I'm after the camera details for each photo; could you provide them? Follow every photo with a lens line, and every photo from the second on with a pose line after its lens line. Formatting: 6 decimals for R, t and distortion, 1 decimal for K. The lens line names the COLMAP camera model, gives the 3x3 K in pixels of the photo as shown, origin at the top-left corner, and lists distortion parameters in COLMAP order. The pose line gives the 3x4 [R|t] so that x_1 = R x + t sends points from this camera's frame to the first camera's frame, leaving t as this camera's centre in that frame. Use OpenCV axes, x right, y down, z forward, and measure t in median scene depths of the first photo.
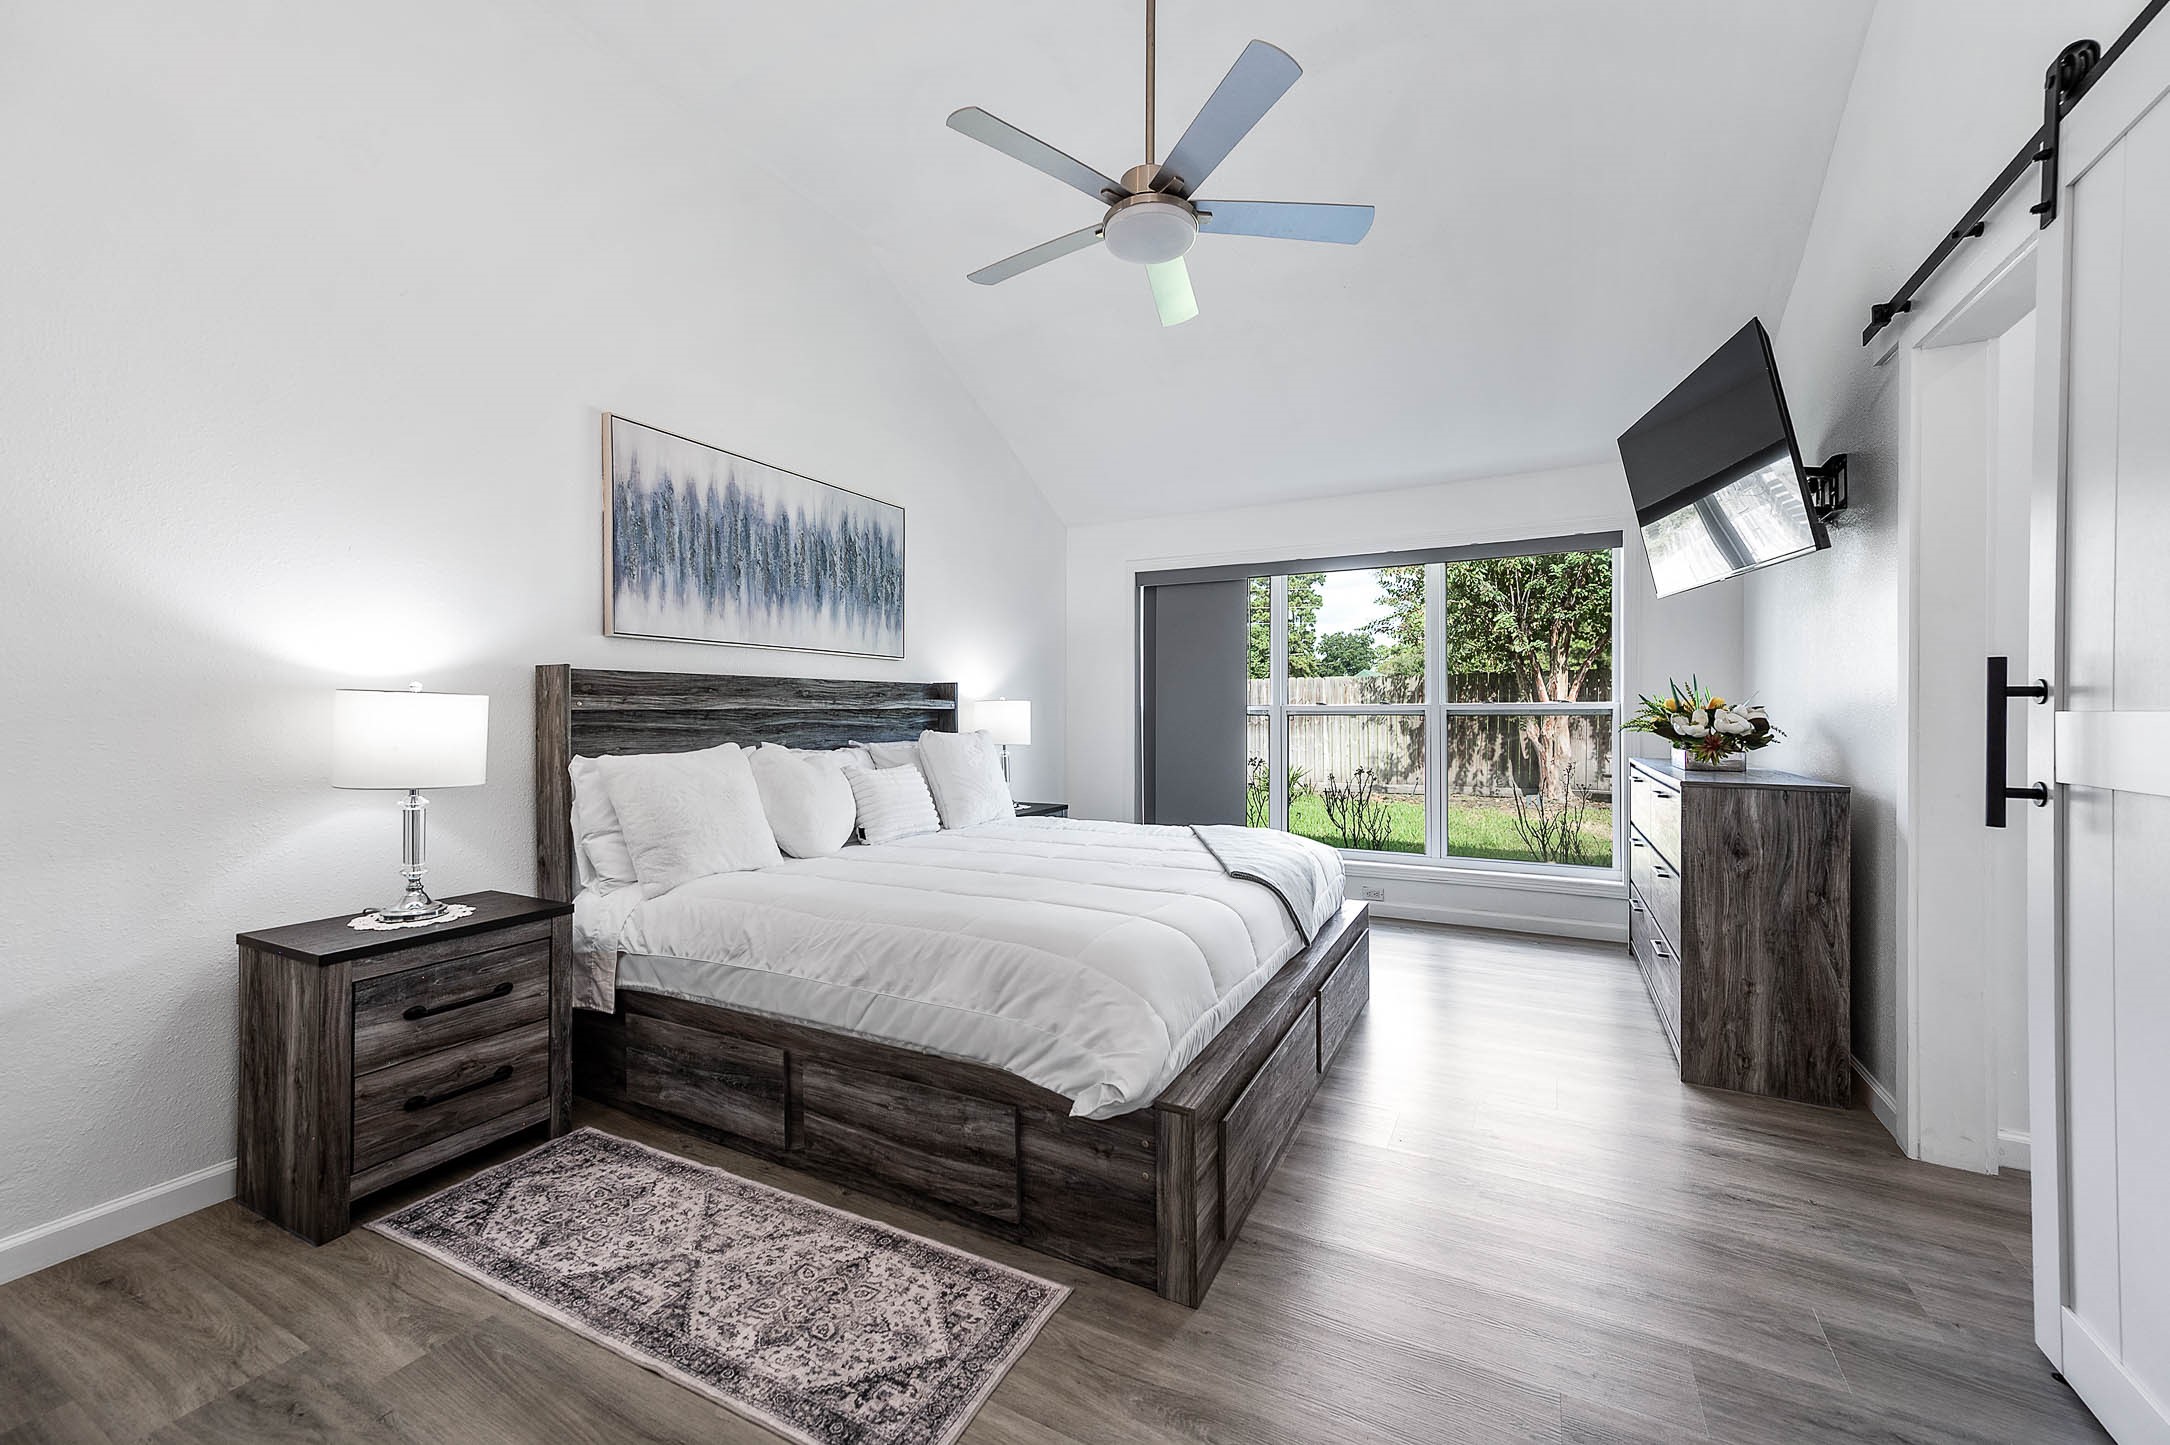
lens RADIAL K [[851.1, 0, 1082.7], [0, 851.1, 723.4], [0, 0, 1]] dist [0.011876, 0.000248]
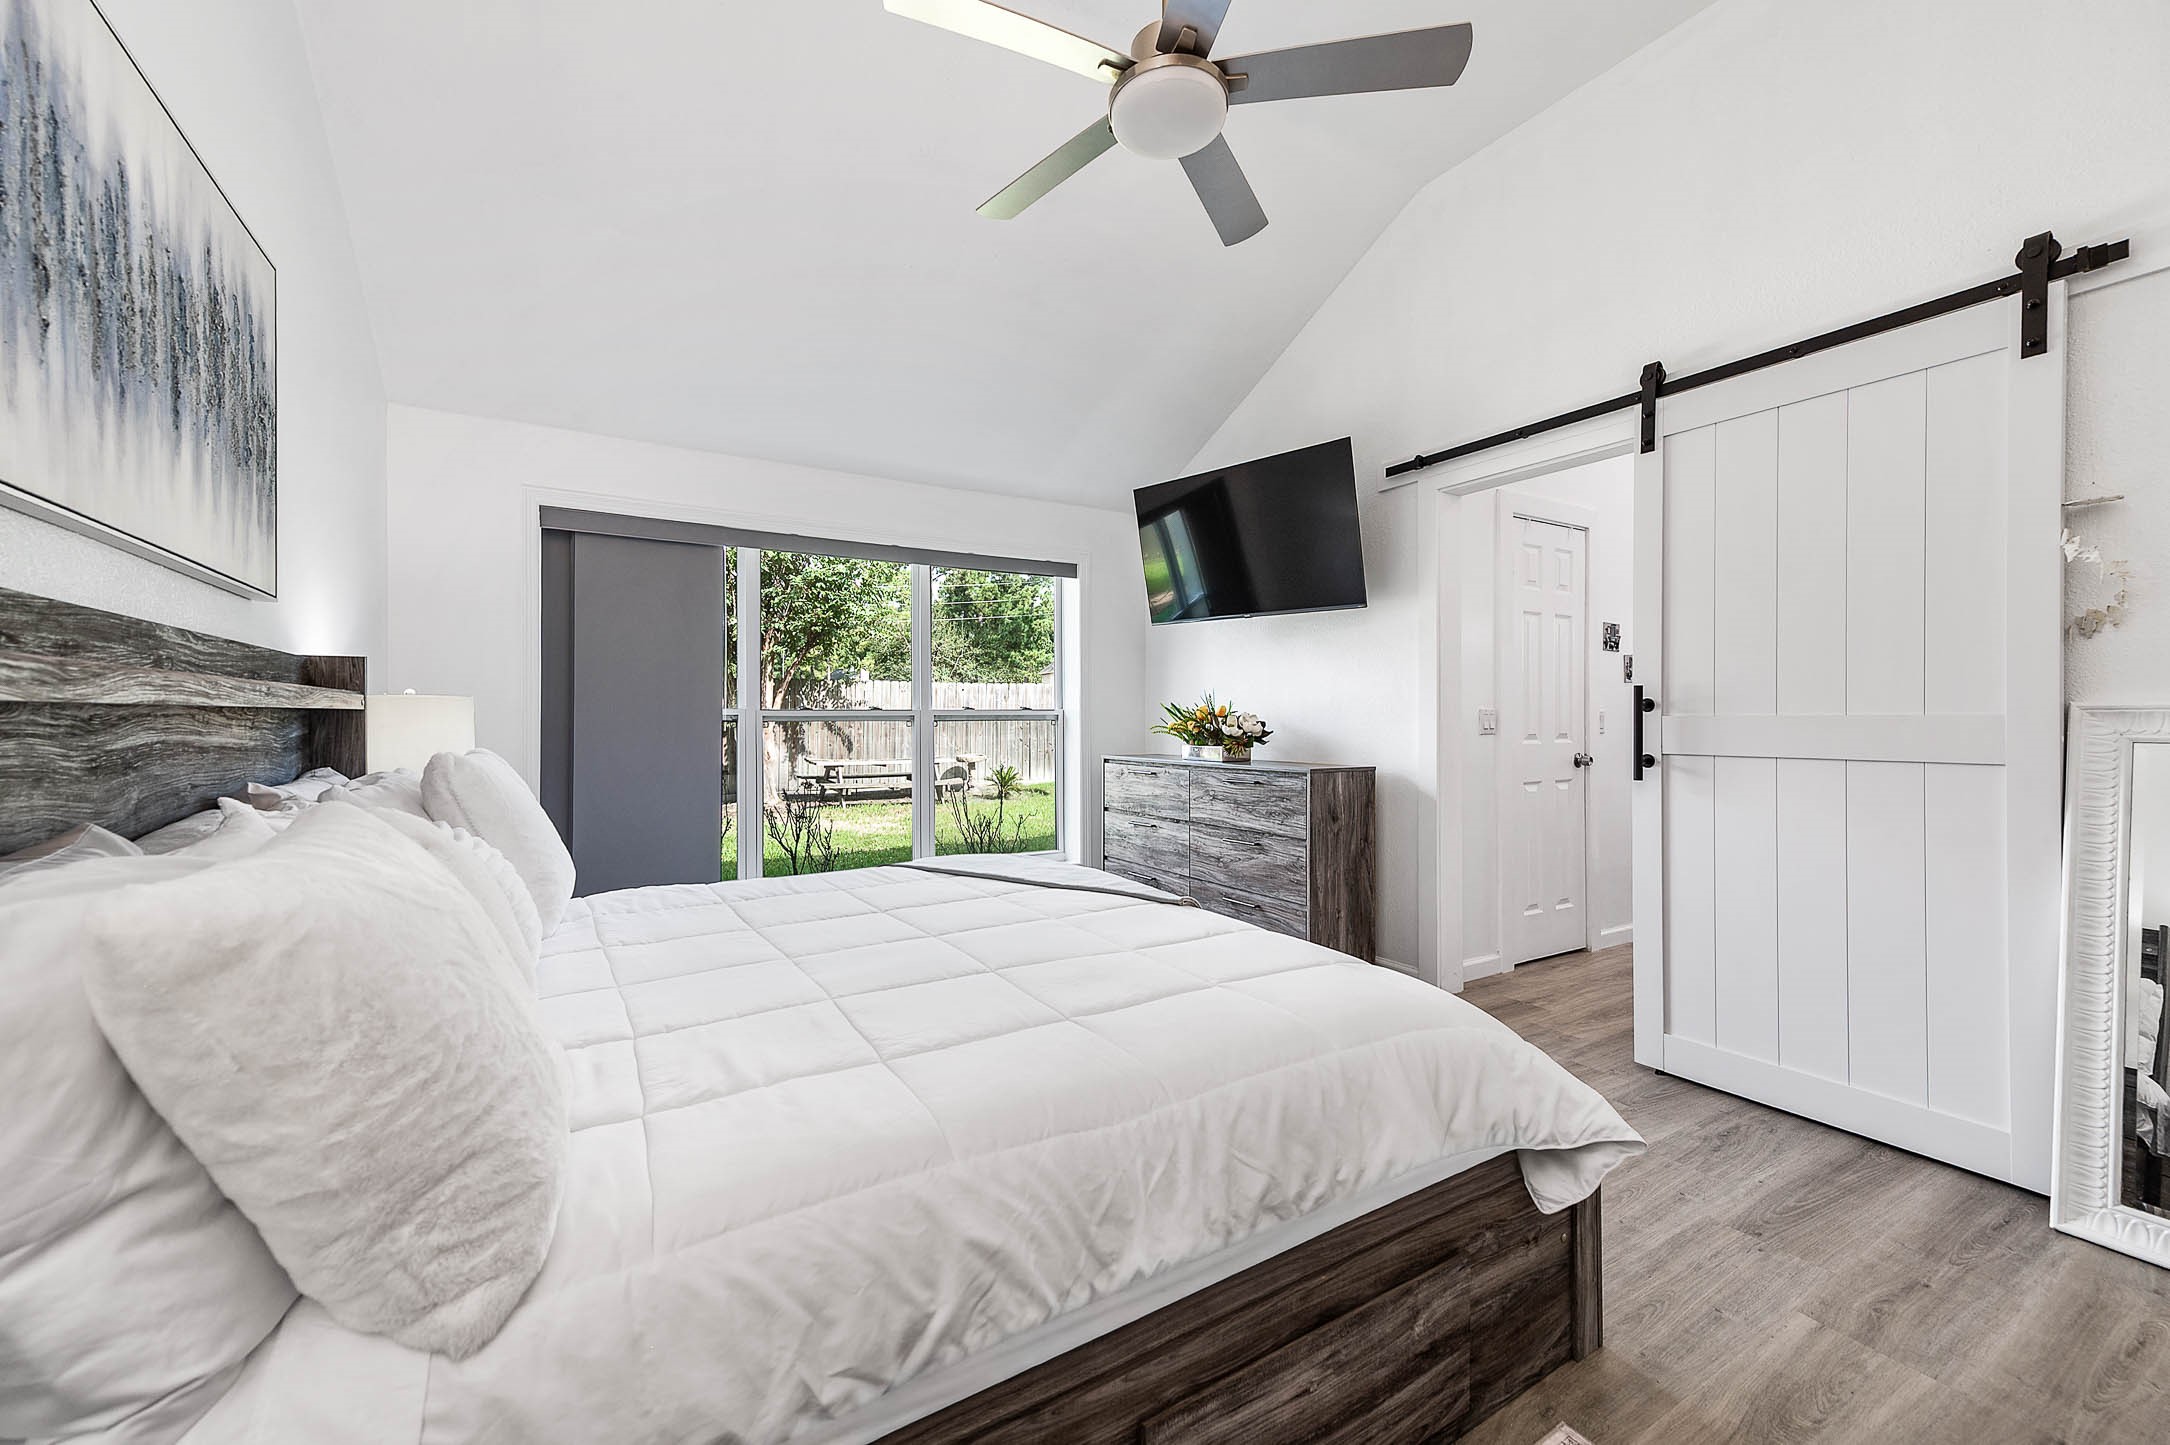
lens RADIAL K [[851.1, 0, 1078.3], [0, 851.1, 718.7], [0, 0, 1]] dist [0.011876, 0.000248]
pose [[0.511230, 0.000867, 0.859443, -0.445807], [0.011461, 0.999904, -0.007827, -0.003038], [-0.859367, 0.013851, 0.511171, 0.456223]]
